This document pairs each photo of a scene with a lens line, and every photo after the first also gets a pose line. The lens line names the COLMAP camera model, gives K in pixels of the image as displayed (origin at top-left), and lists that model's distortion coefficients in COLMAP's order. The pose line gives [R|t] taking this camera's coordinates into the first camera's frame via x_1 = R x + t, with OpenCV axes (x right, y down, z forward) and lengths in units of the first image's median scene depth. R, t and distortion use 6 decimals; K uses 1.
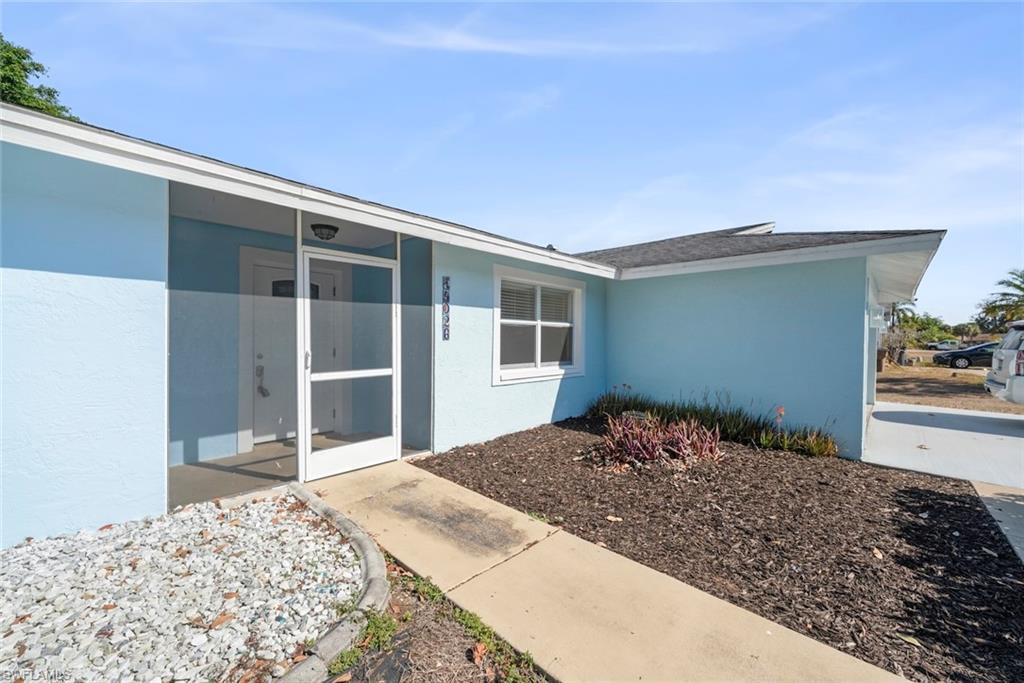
lens RADIAL K [[399.5, 0, 511.1], [0, 399.5, 340.4], [0, 0, 1]] dist [0.000111, 0.000031]
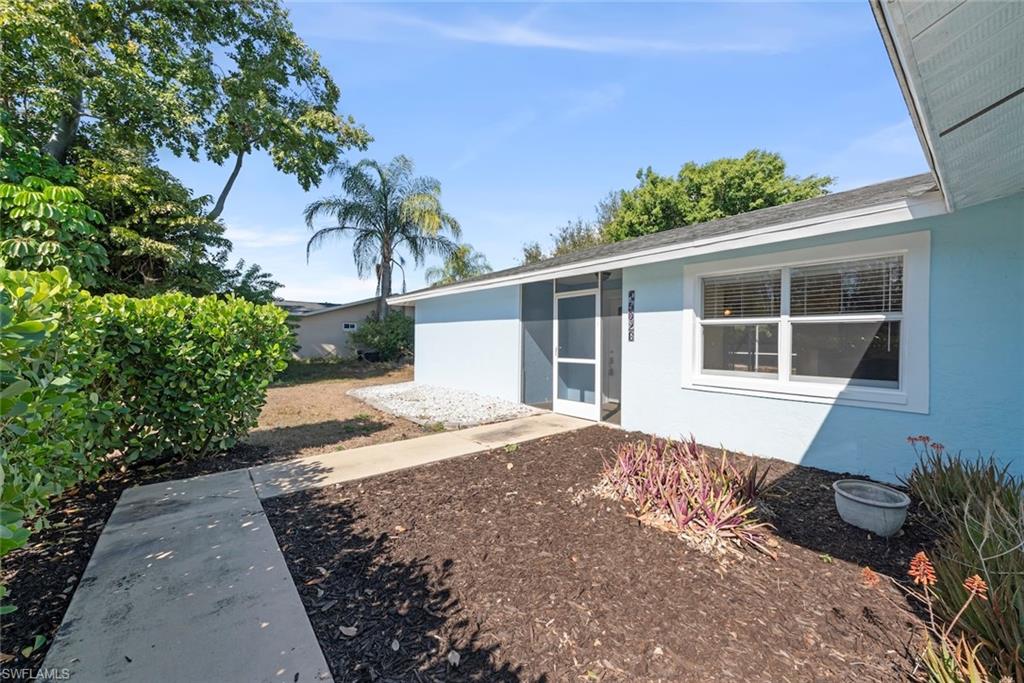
lens RADIAL K [[388.4, 0, 515.1], [0, 388.4, 339.0], [0, 0, 1]] dist [-0.000943, -0.000131]
pose [[-0.111746, -0.011280, -0.993673, 1.081294], [-0.015916, 0.999828, -0.009560, 0.009188], [0.993609, 0.014747, -0.111906, 0.775236]]
